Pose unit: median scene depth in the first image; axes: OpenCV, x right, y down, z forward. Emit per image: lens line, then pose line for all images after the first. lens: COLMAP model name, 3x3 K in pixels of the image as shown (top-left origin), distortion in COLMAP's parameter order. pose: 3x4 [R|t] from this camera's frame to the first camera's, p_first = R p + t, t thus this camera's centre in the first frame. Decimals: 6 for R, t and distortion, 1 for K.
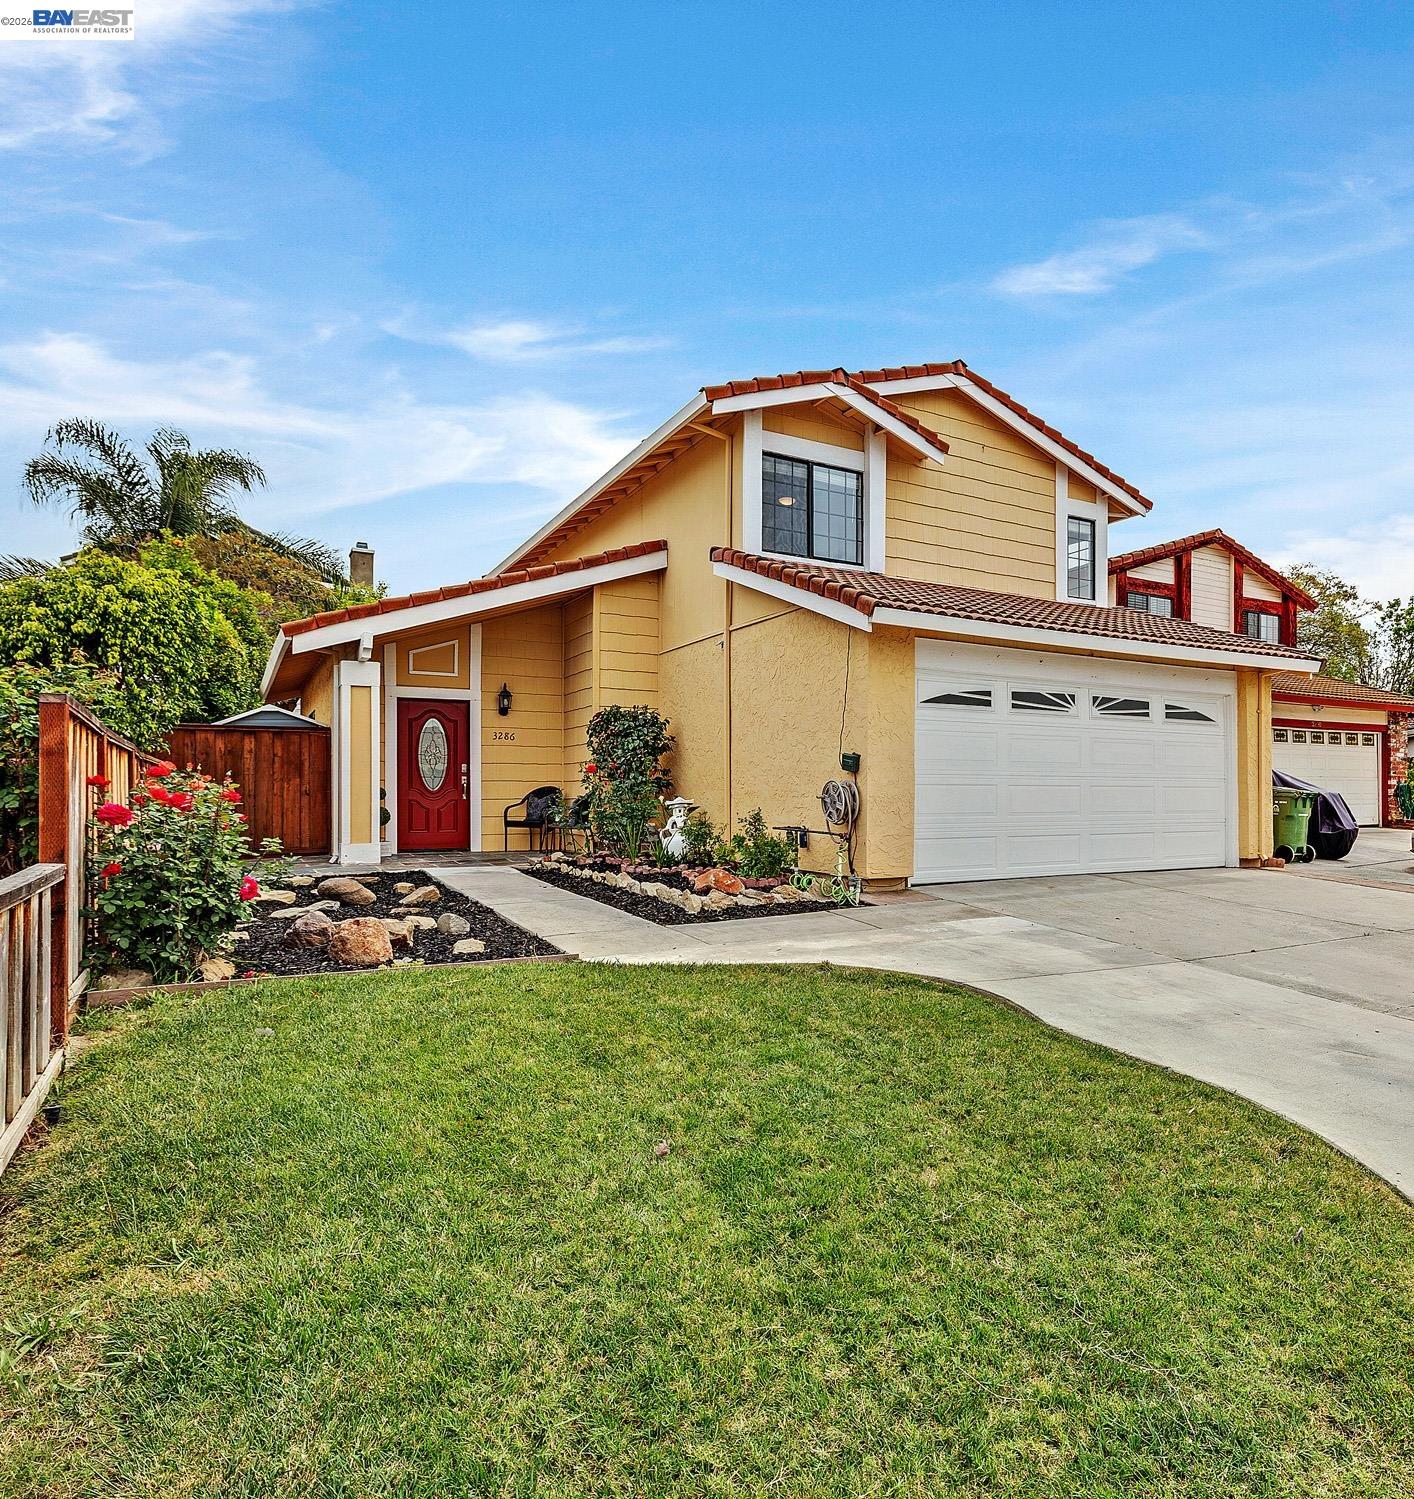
lens RADIAL K [[996.4, 0, 875.6], [0, 996.4, 792.1], [0, 0, 1]] dist [-0.001287, -0.000019]
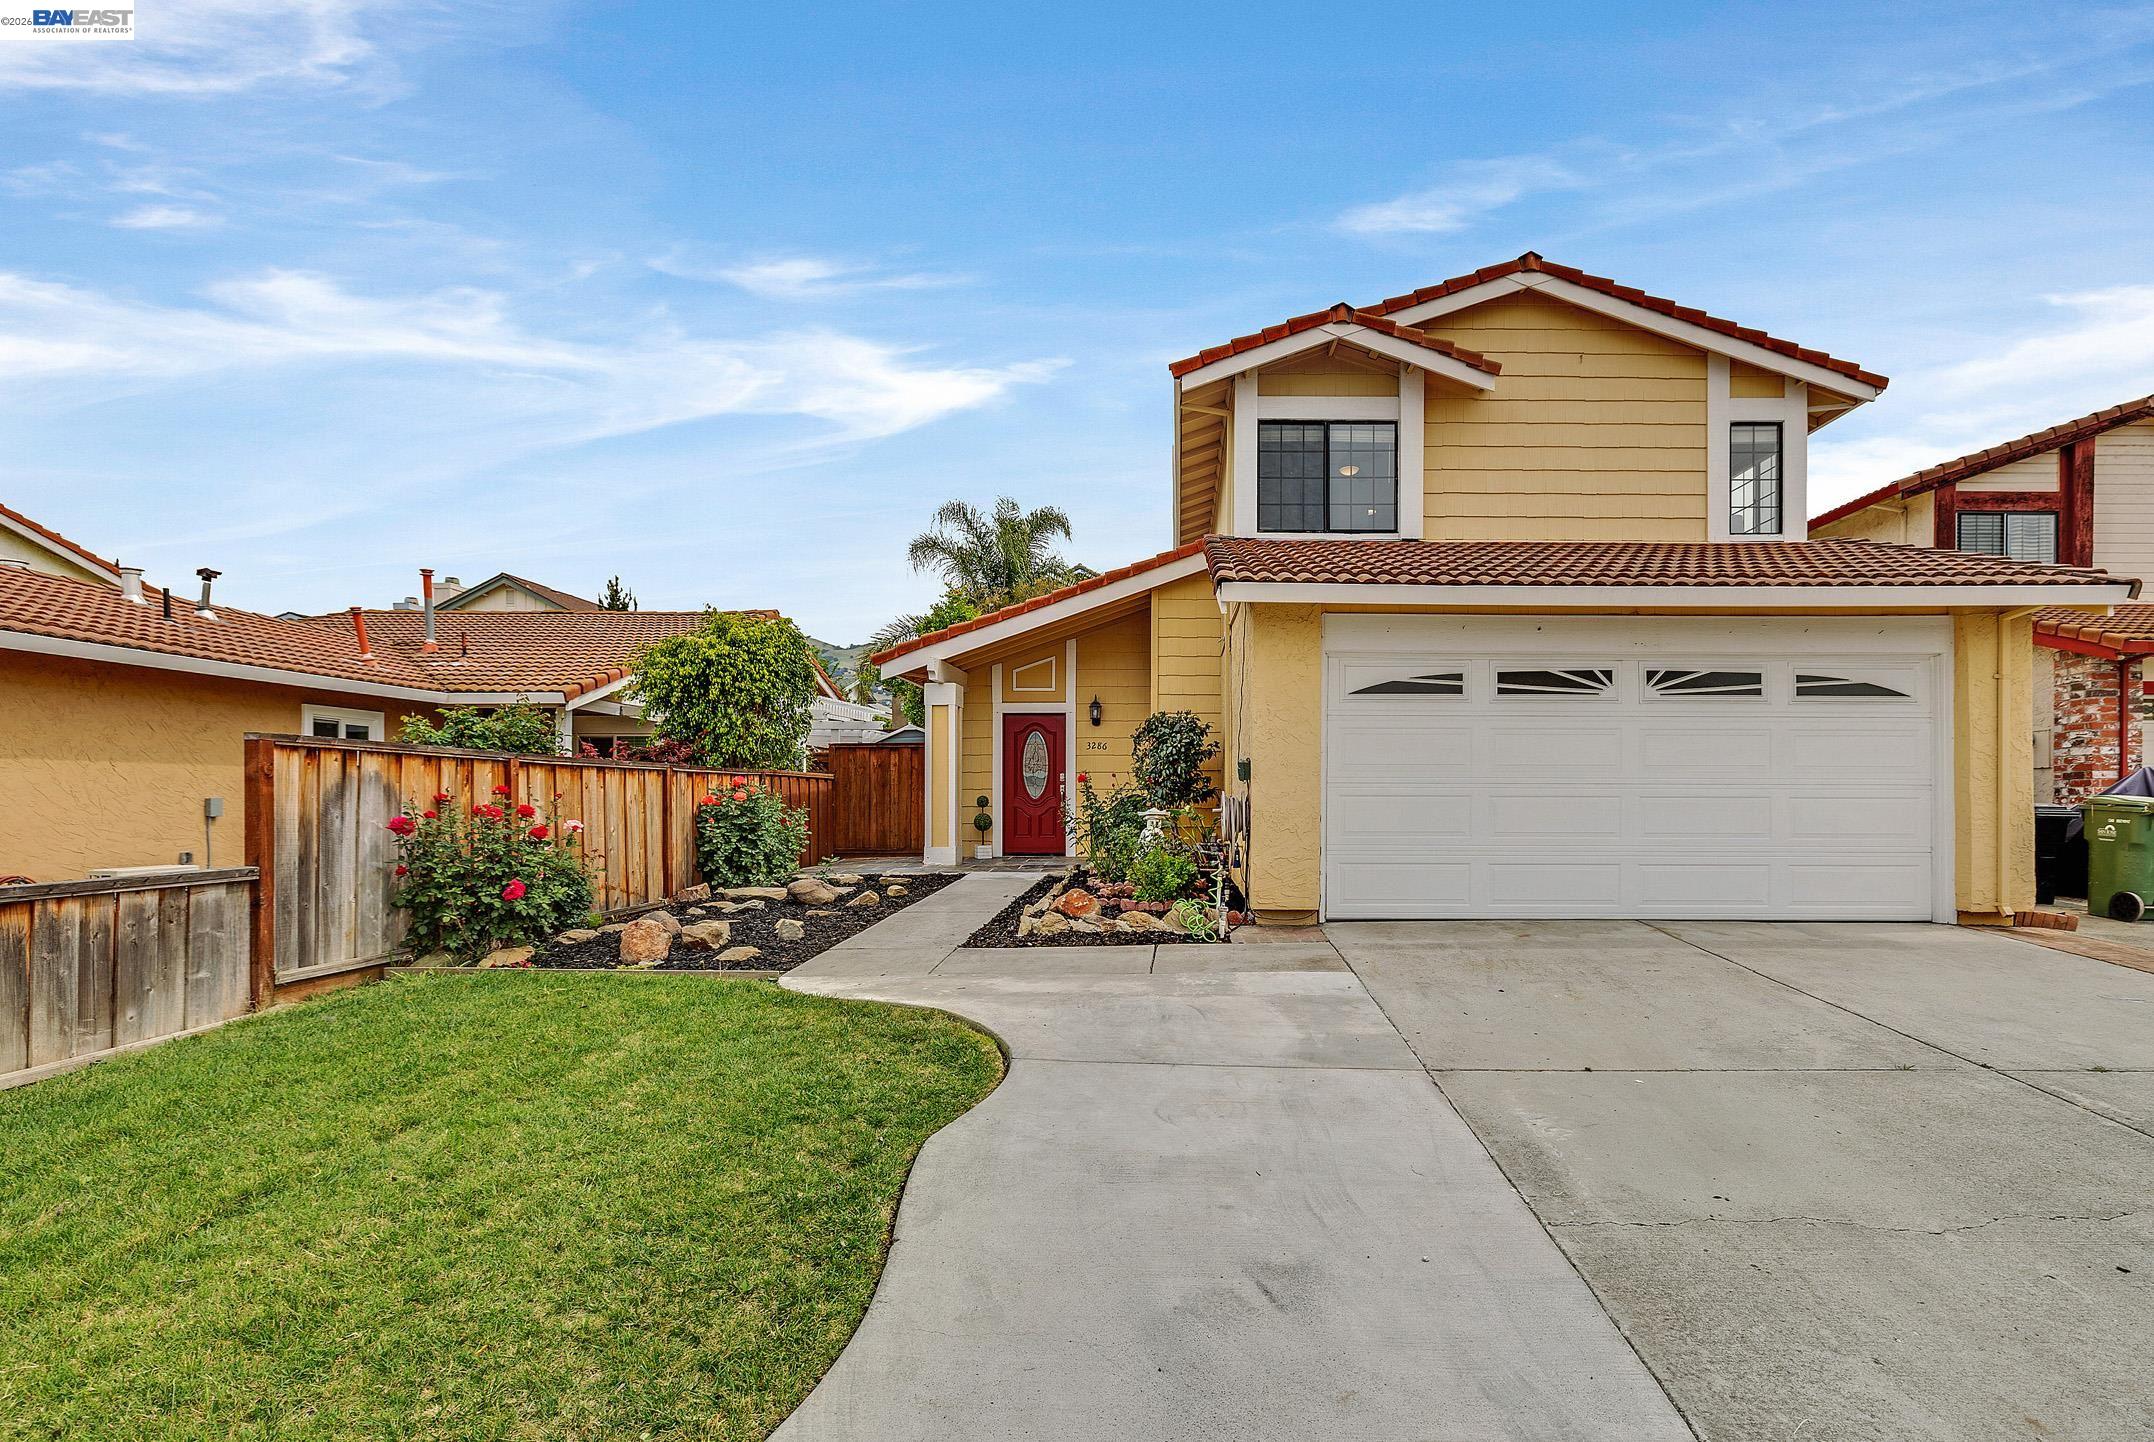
lens RADIAL K [[998.7, 0, 1178.5], [0, 998.7, 794.8], [0, 0, 1]] dist [-0.001239, 0.000346]
pose [[0.839684, 0.001006, -0.543074, 0.289131], [-0.000521, 0.999999, 0.001045, -0.007227], [0.543075, -0.000595, 0.839684, 0.194110]]
